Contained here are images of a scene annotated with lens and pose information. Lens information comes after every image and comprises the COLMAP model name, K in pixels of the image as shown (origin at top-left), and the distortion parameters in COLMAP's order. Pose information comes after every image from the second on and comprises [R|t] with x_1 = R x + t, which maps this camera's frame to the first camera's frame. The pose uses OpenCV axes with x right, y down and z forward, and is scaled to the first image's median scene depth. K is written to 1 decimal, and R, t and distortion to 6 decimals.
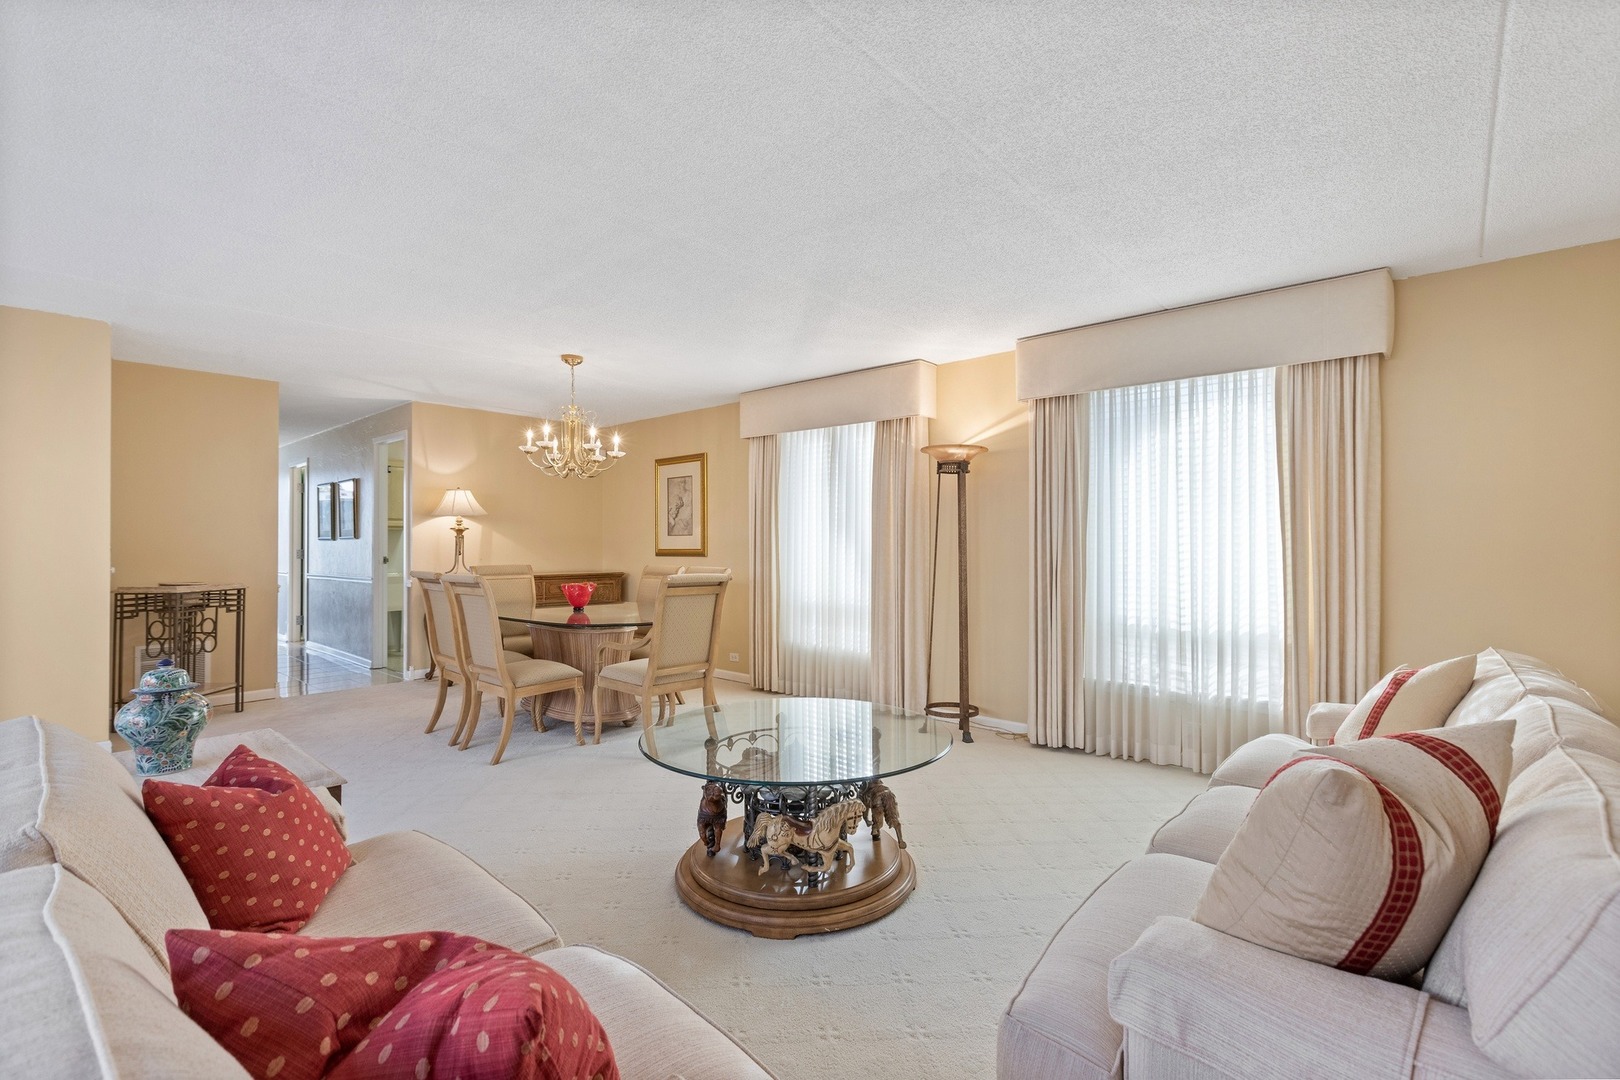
lens RADIAL K [[726.9, 0, 812.6], [0, 726.9, 548.4], [0, 0, 1]] dist [0.000006, -0.000151]
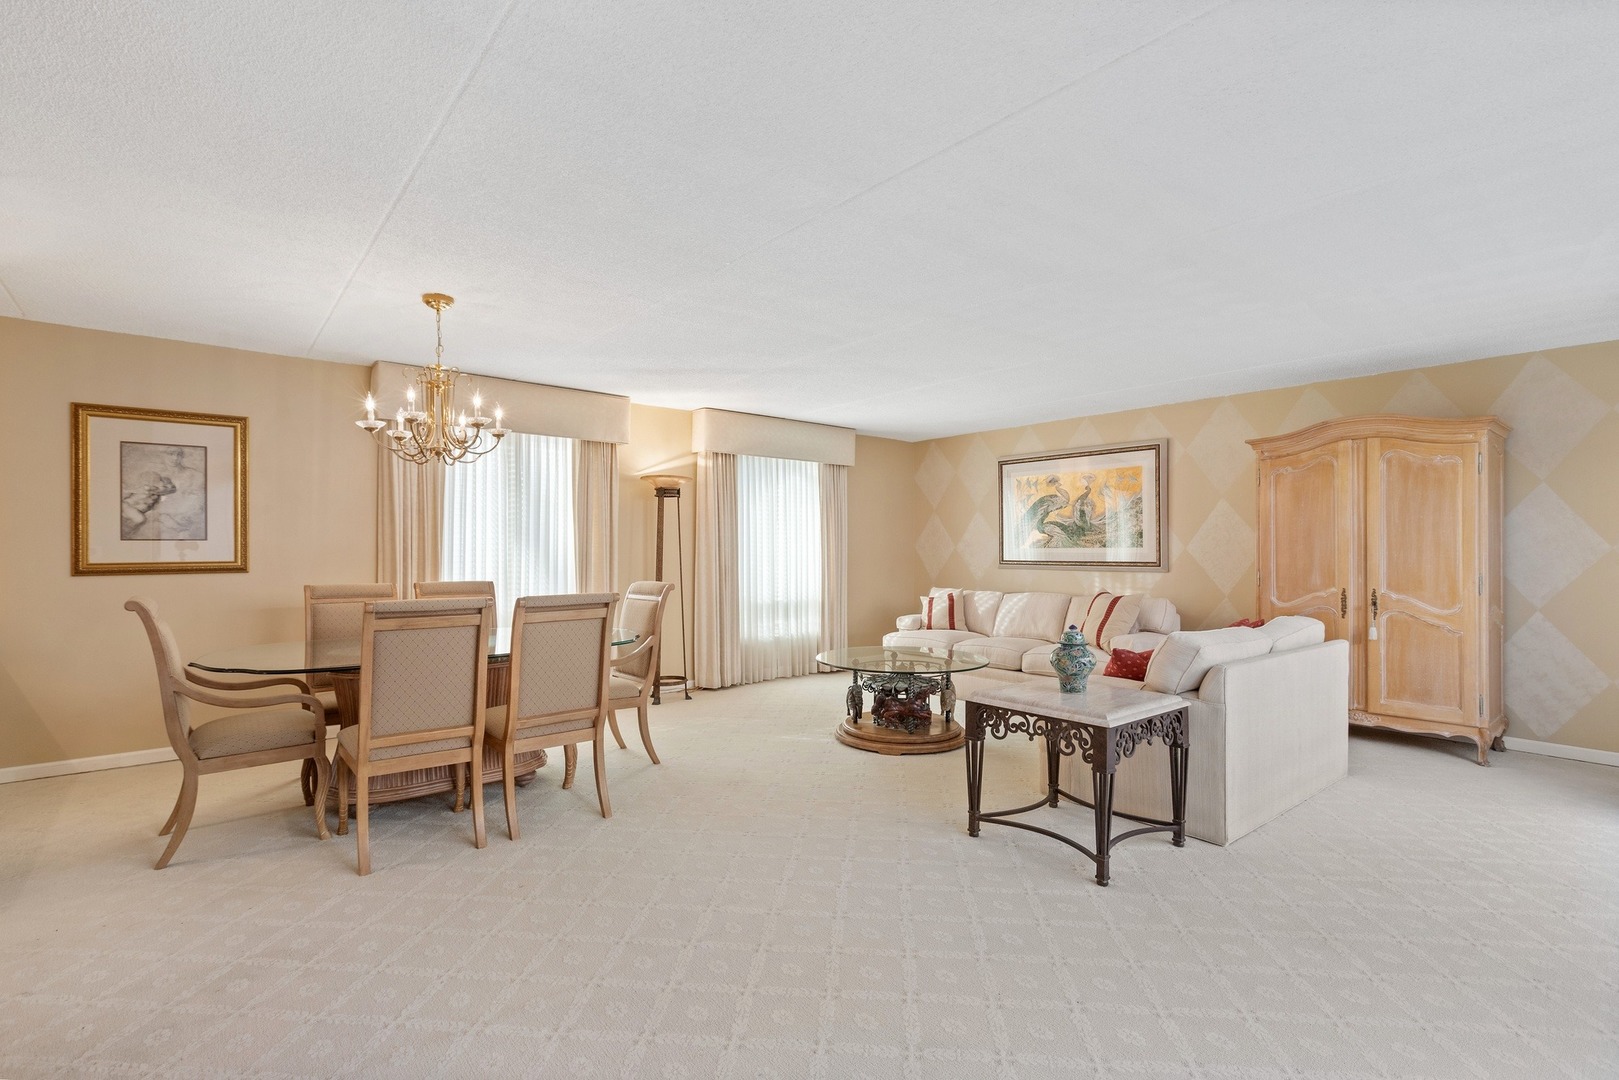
lens RADIAL K [[726.5, 0, 809.5], [0, 726.5, 537.3], [0, 0, 1]] dist [0.000006, -0.000151]
pose [[0.173626, -0.007442, 0.984784, -0.926501], [-0.016778, 0.999804, 0.010513, -0.047432], [-0.984669, -0.018348, 0.173467, 0.478721]]
